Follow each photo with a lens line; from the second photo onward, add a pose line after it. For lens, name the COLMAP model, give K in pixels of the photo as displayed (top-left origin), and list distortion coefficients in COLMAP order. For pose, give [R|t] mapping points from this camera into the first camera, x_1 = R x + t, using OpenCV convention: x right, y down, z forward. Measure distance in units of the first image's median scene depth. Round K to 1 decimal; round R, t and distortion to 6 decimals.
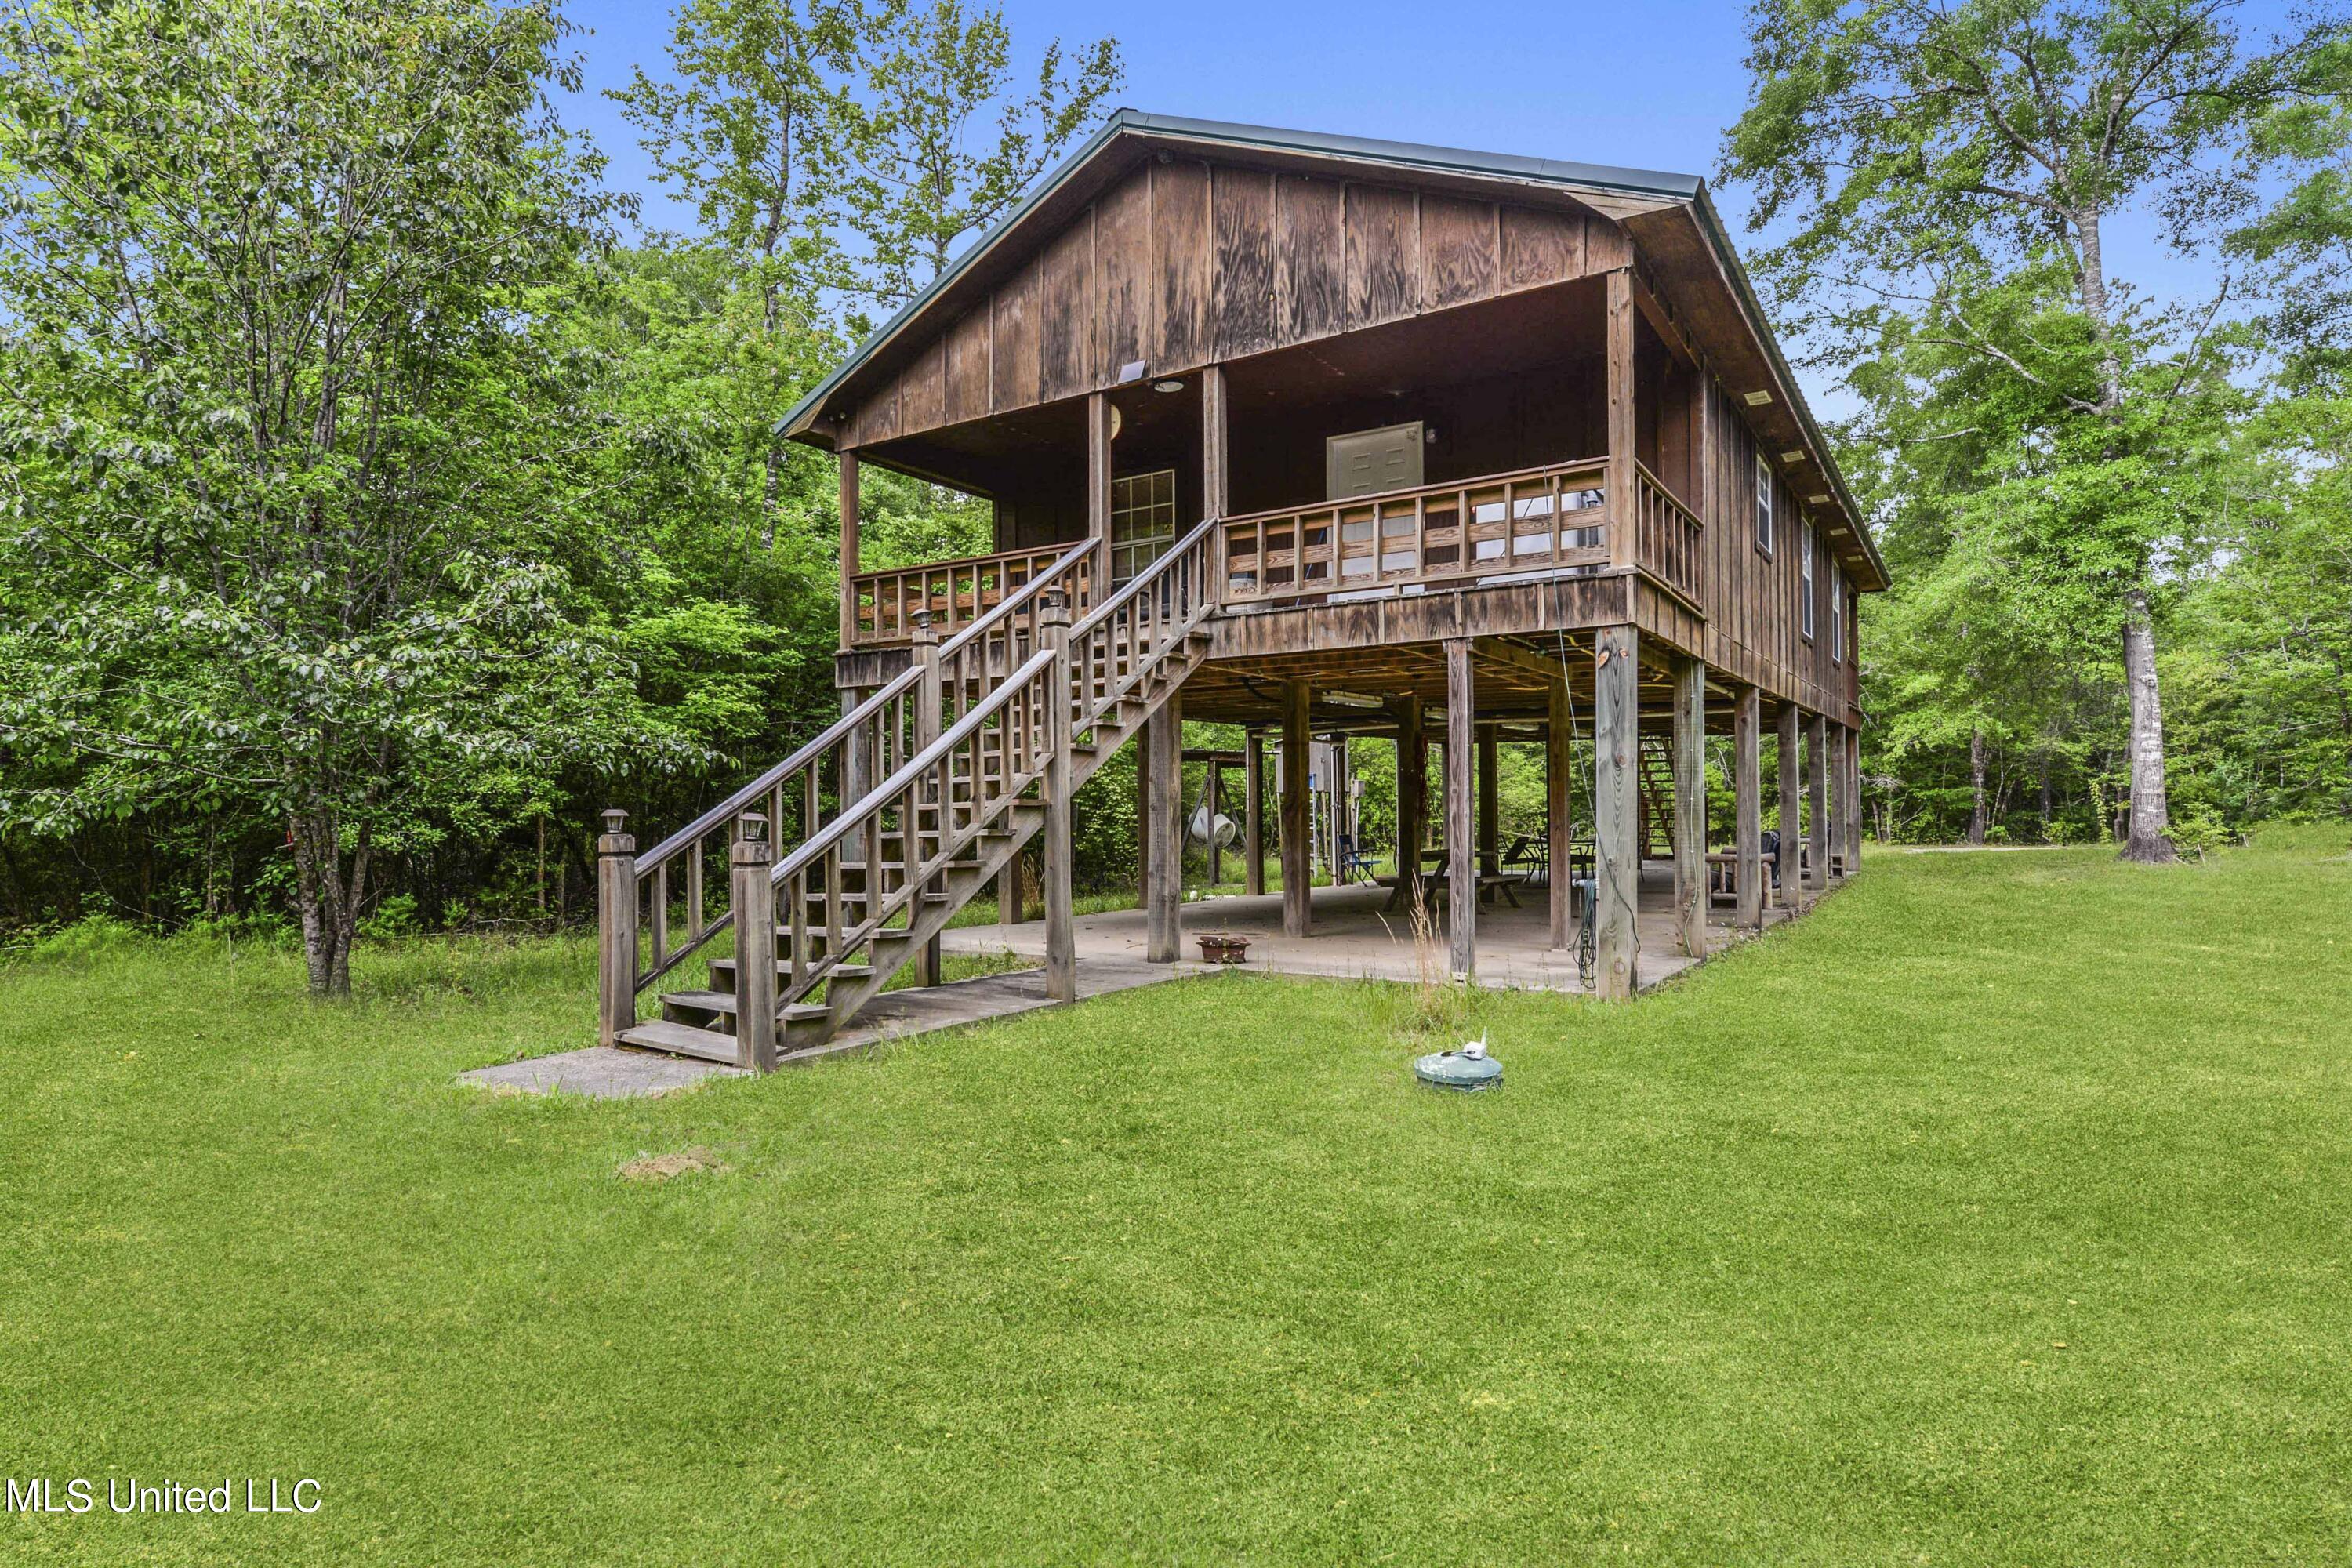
lens RADIAL K [[1258.5, 0, 1175.2], [0, 1258.5, 789.5], [0, 0, 1]] dist [0.001046, 0.000056]
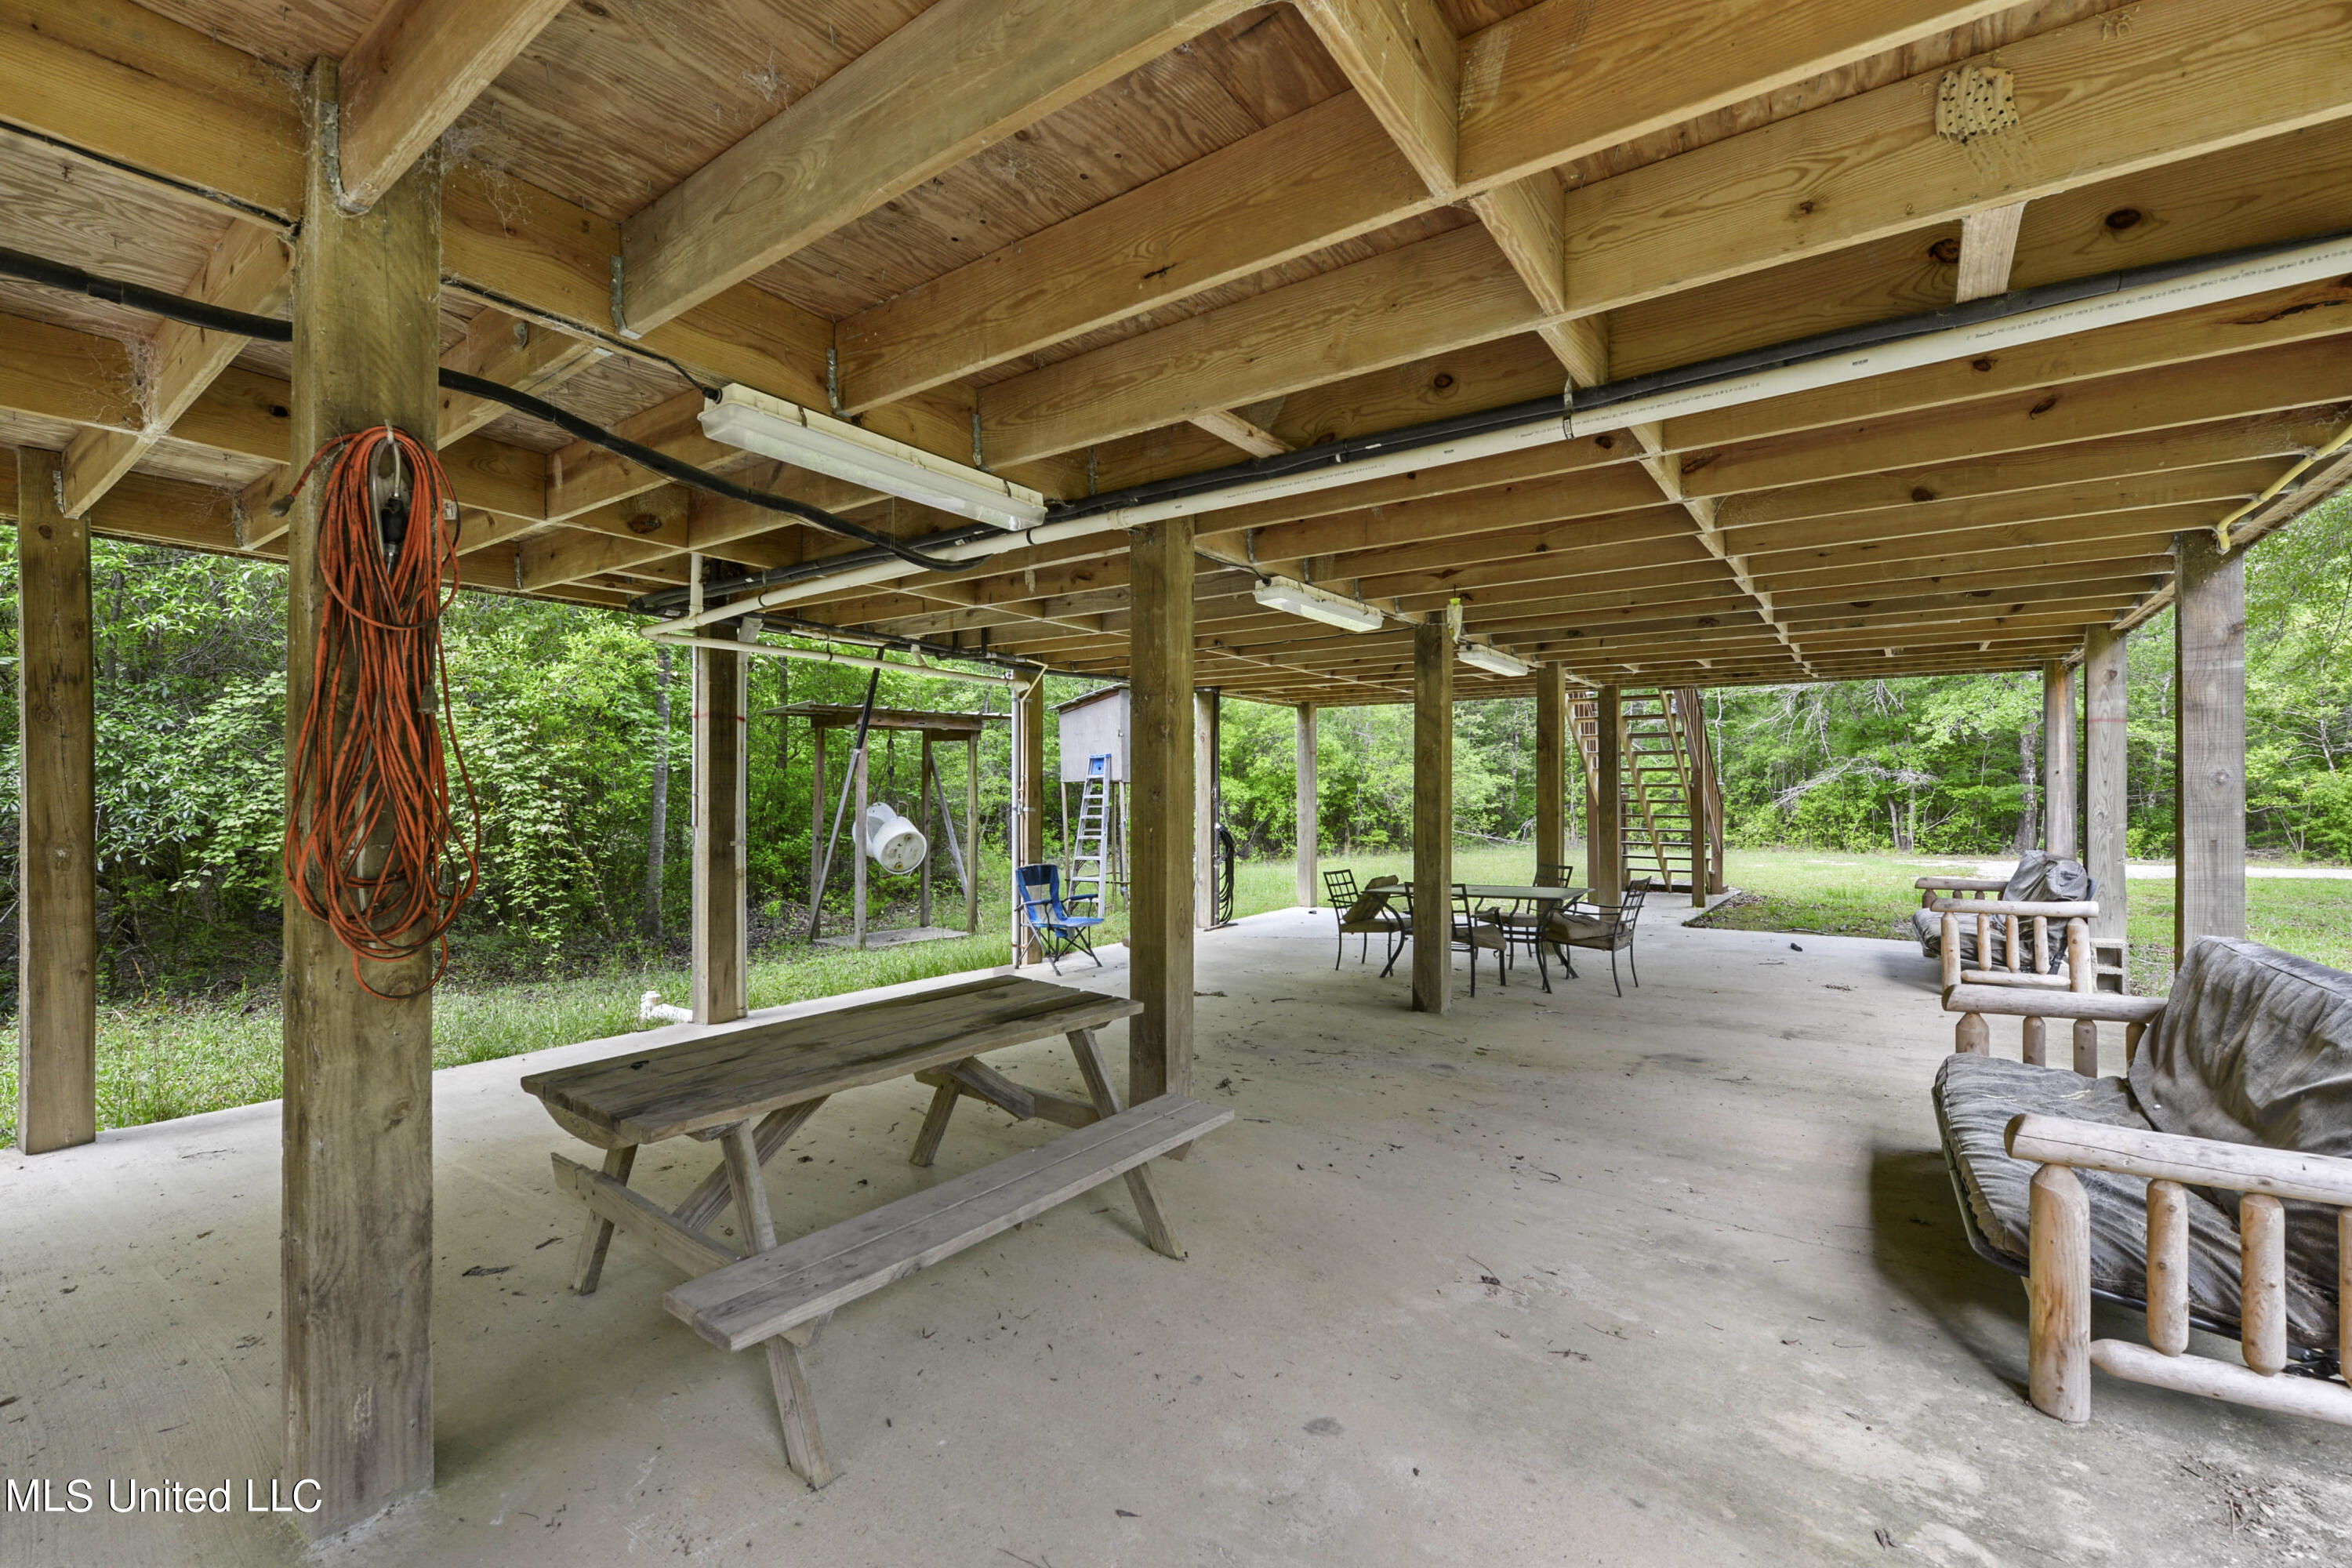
lens RADIAL K [[995.9, 0, 1175.0], [0, 995.9, 787.4], [0, 0, 1]] dist [-0.000658, -0.000024]
pose [[0.998955, 0.010360, -0.044510, 0.117567], [-0.010030, 0.999921, 0.007625, 0.000459], [0.044585, -0.007170, 0.998980, 0.337906]]
